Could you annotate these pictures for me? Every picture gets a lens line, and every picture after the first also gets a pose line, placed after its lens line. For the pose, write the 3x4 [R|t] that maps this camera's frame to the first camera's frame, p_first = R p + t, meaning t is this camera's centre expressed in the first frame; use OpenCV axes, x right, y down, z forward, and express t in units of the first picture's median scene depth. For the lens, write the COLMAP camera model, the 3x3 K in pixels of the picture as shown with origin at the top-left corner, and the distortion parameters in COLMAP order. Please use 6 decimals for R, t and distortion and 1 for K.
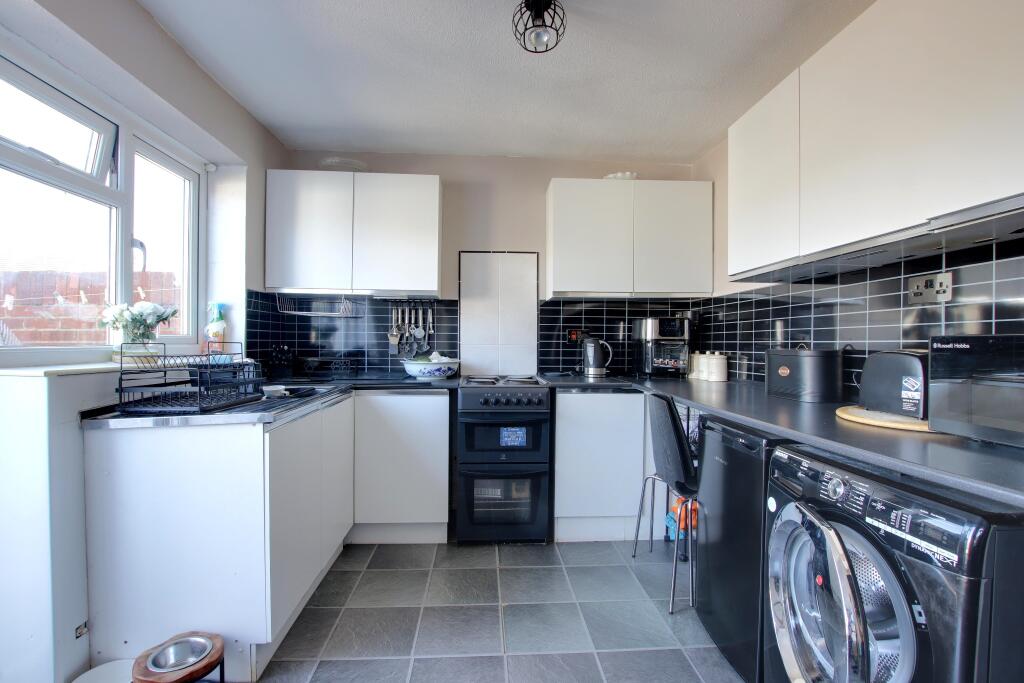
lens RADIAL K [[467.1, 0, 511.3], [0, 467.1, 349.5], [0, 0, 1]] dist [-0.036059, 0.000265]
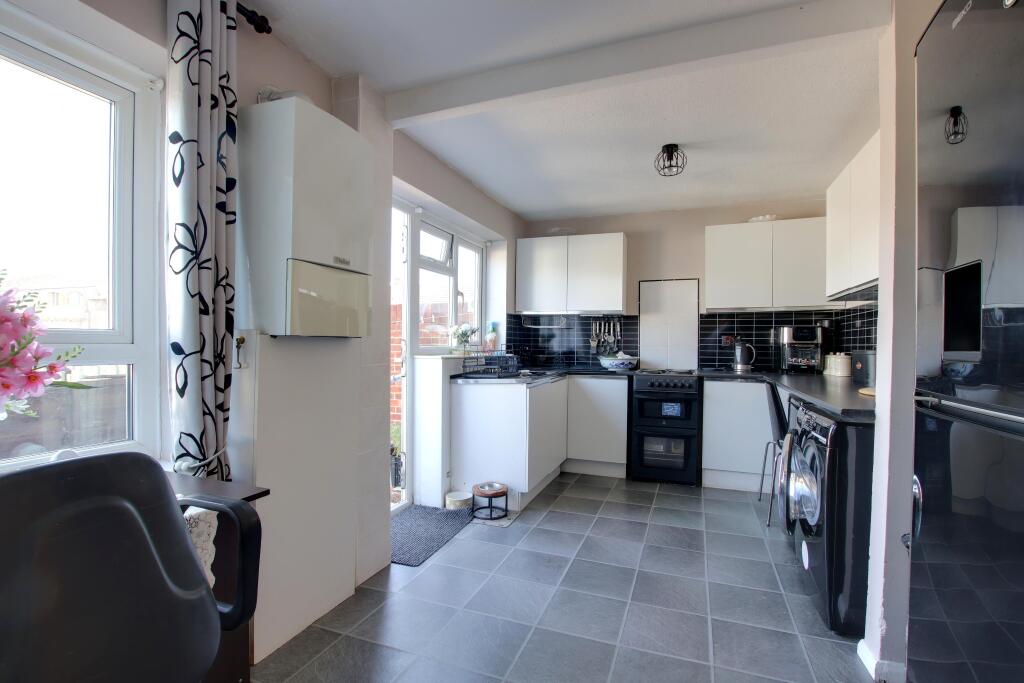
lens RADIAL K [[467.1, 0, 511.3], [0, 467.1, 349.5], [0, 0, 1]] dist [-0.036059, 0.000265]
pose [[0.905913, 0.004787, -0.423437, 0.153232], [-0.008721, 0.999935, -0.007353, 0.012581], [0.423374, 0.010354, 0.905896, -0.500455]]
